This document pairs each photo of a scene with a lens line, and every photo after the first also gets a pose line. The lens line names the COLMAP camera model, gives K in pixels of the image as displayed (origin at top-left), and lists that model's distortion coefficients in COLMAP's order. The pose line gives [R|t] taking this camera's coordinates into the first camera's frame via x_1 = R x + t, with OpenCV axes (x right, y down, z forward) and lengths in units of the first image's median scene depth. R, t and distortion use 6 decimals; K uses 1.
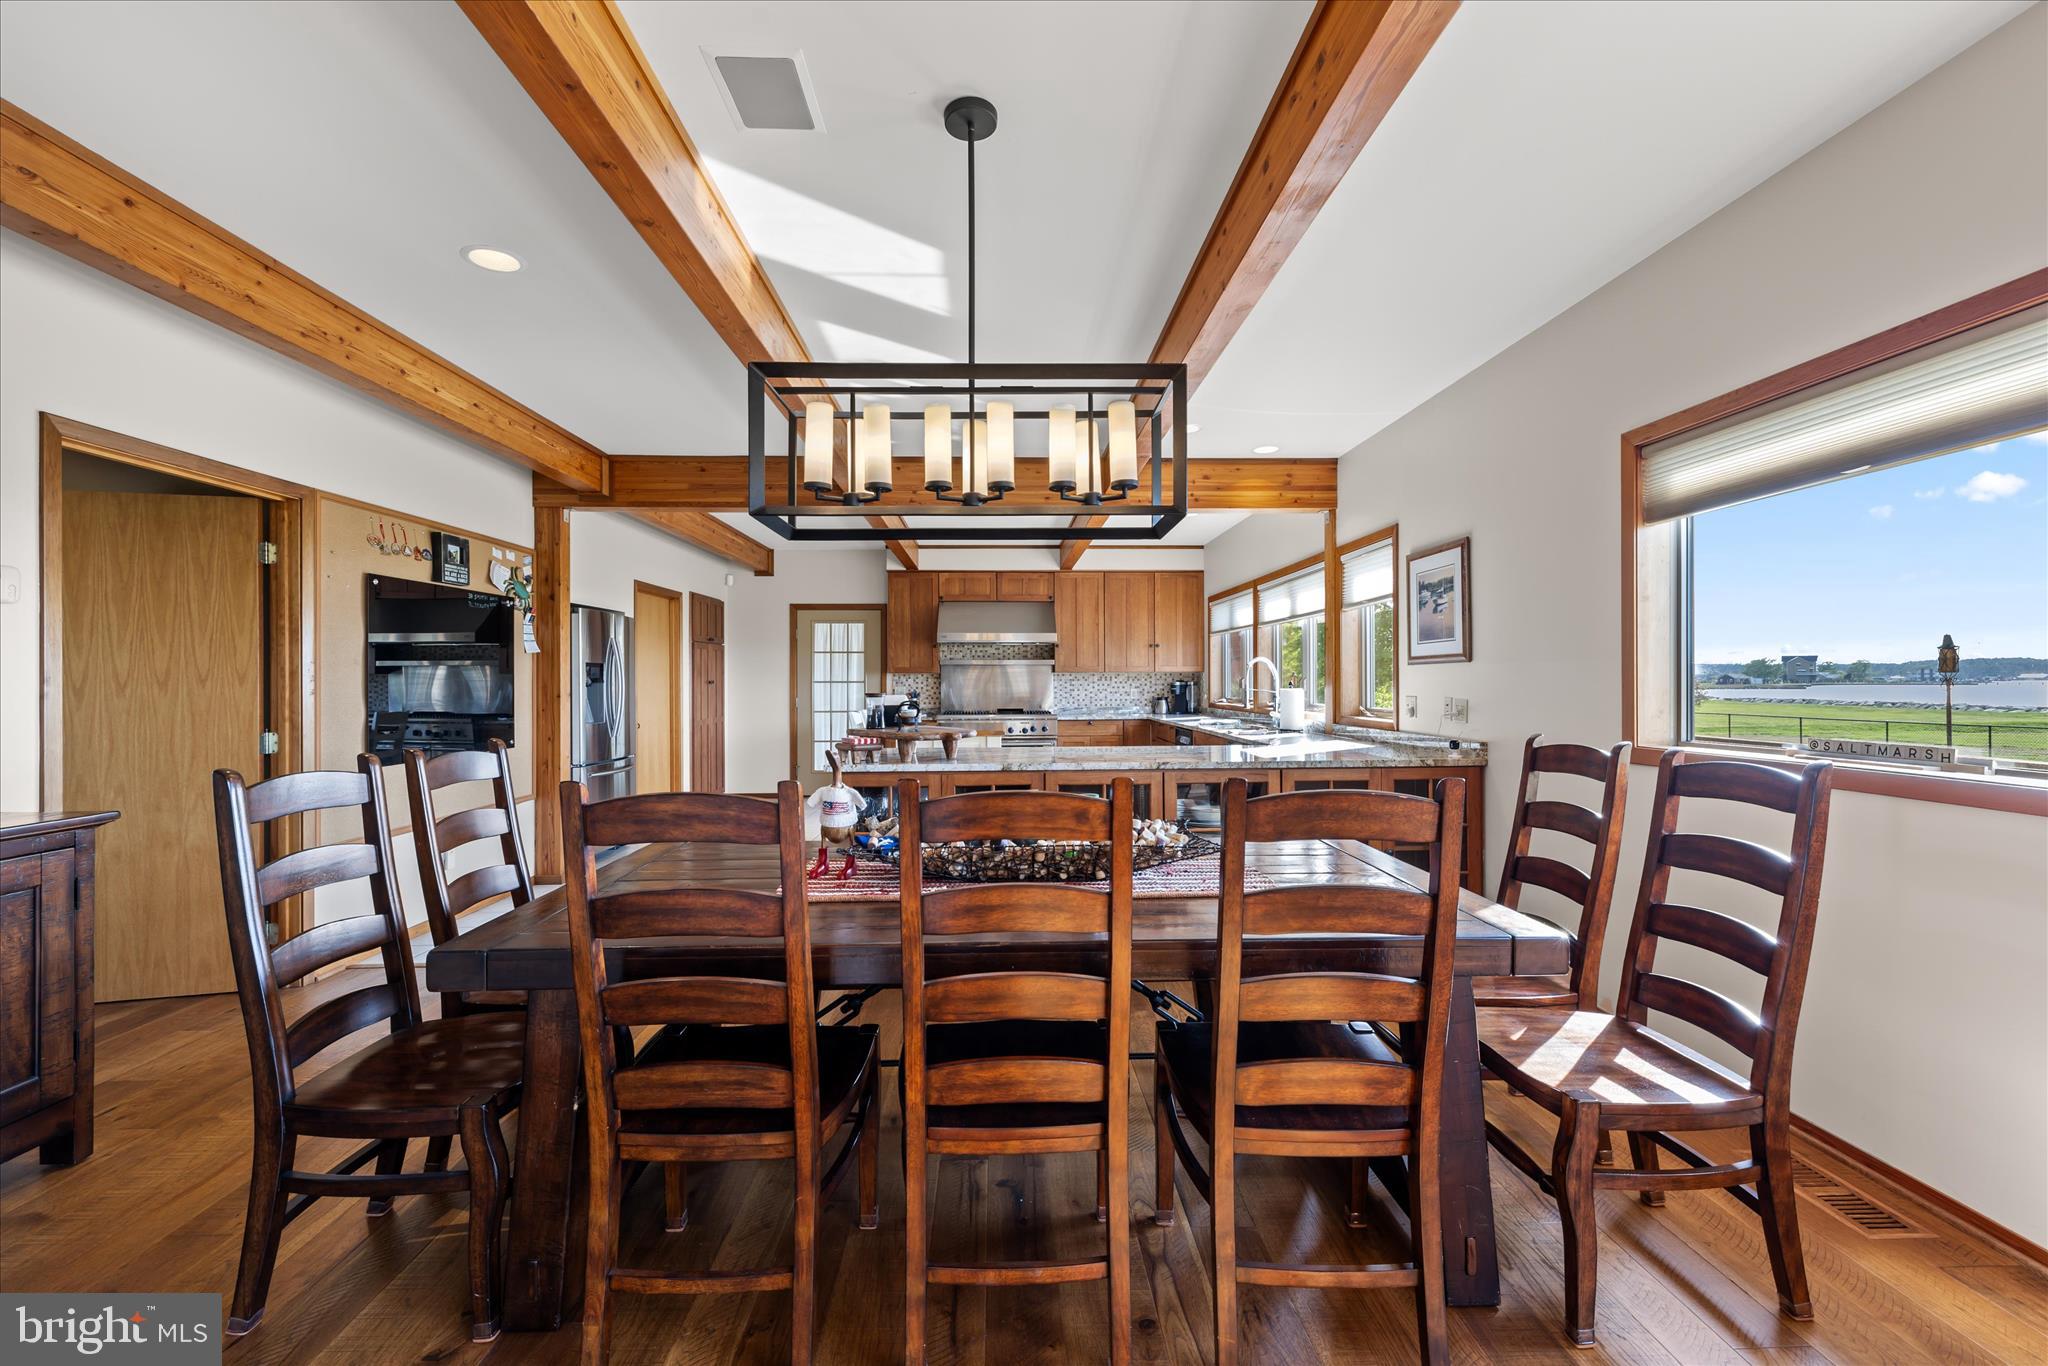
lens RADIAL K [[861.9, 0, 1013.2], [0, 861.9, 682.5], [0, 0, 1]] dist [-0.004042, 0.000545]
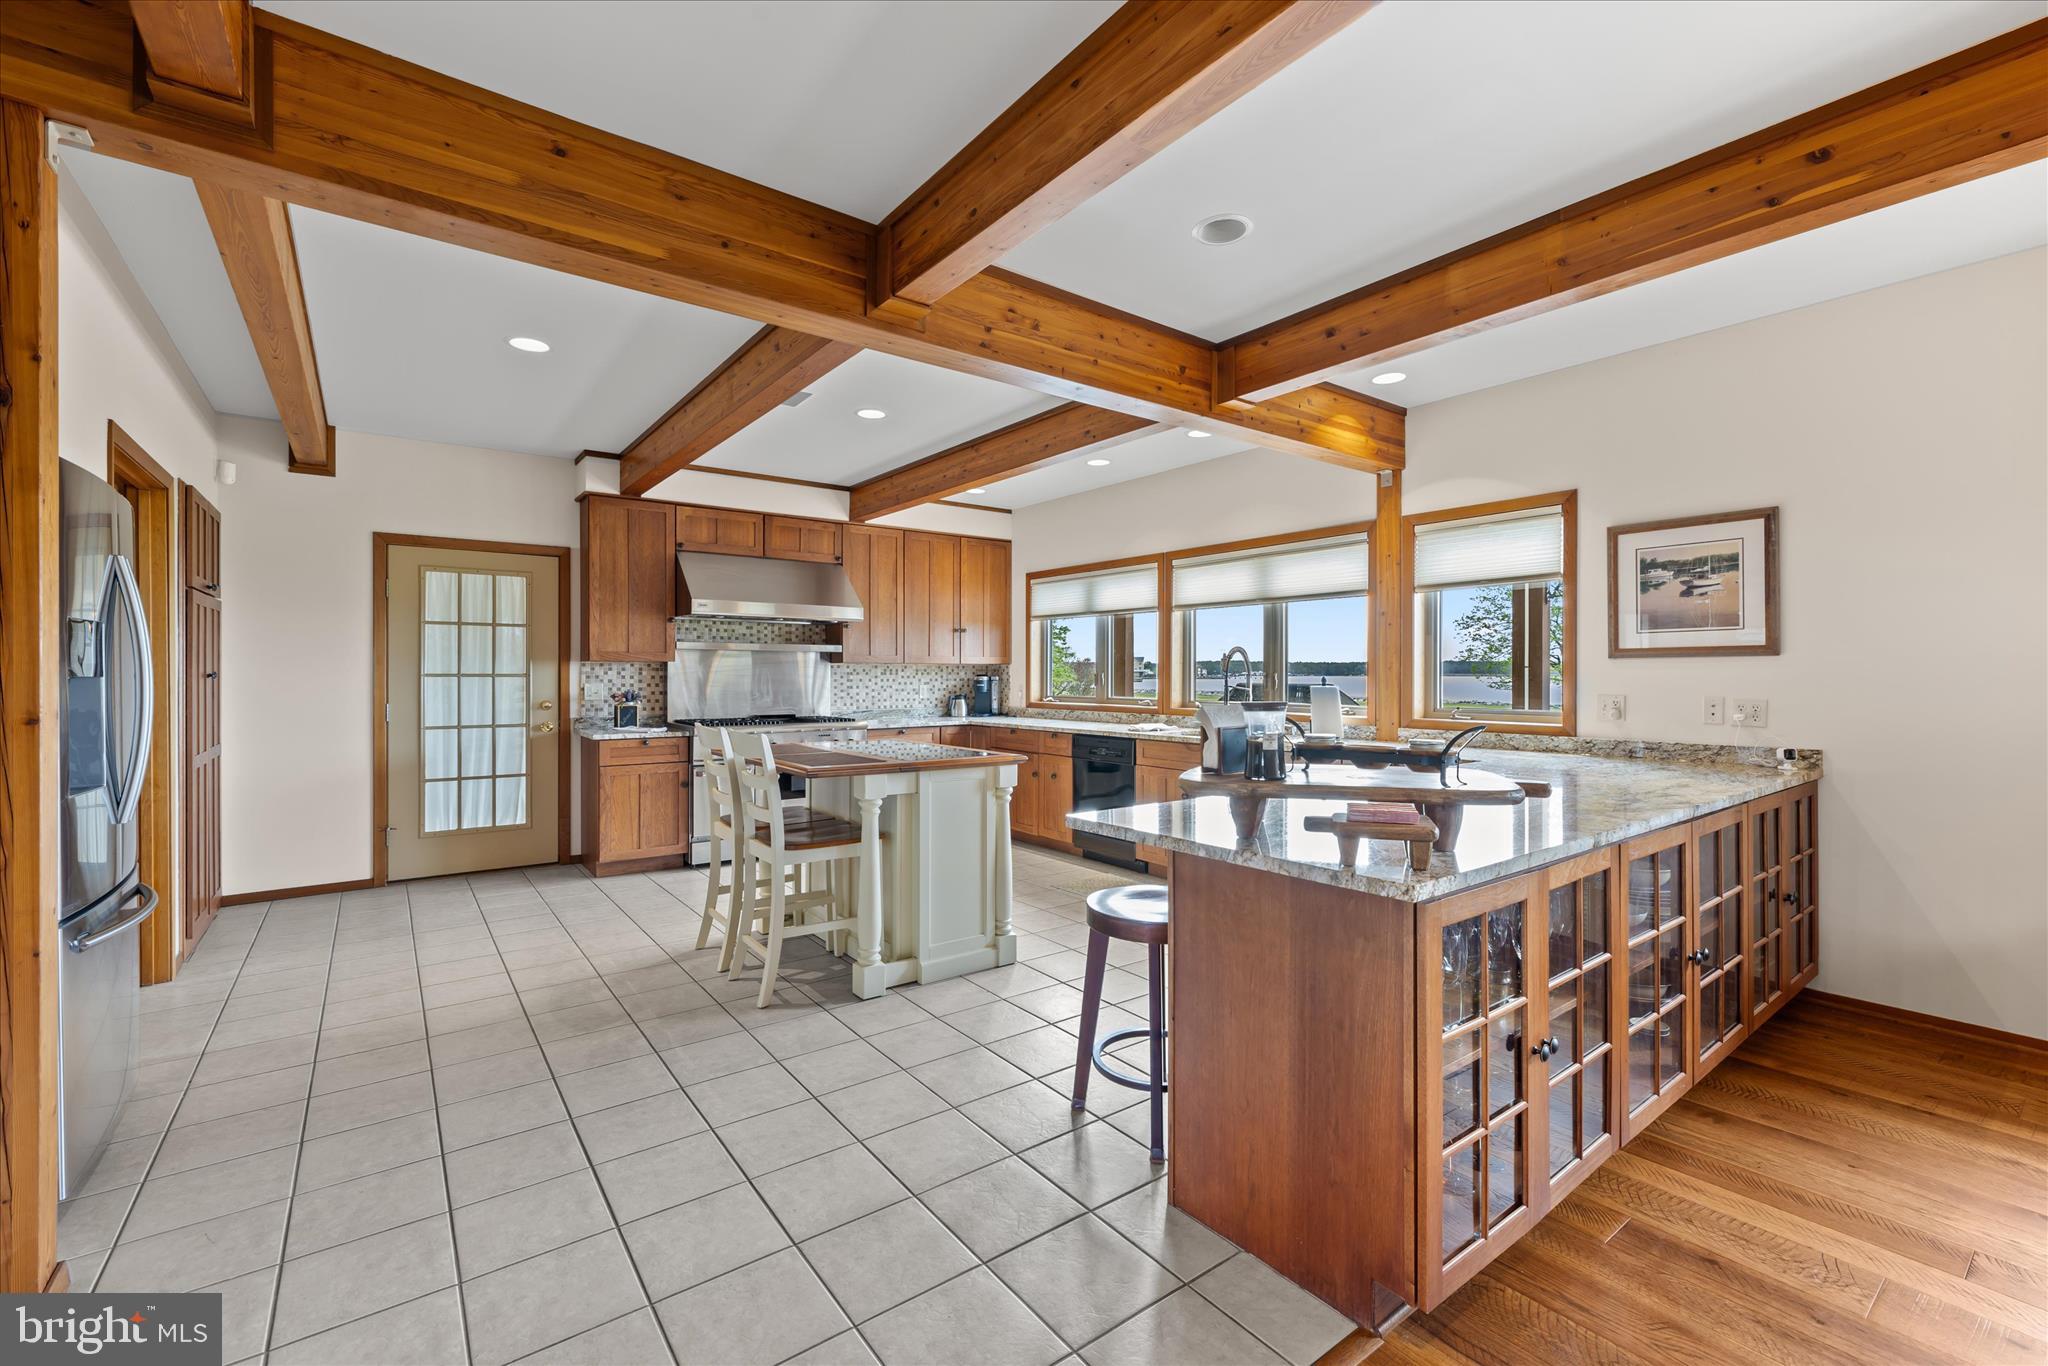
lens RADIAL K [[861.9, 0, 1019.5], [0, 861.9, 676.9], [0, 0, 1]] dist [-0.004042, 0.000545]
pose [[0.814653, 0.001286, 0.579947, -0.249122], [-0.002401, 0.999996, 0.001156, -0.001007], [-0.579943, -0.002335, 0.814654, 0.326649]]
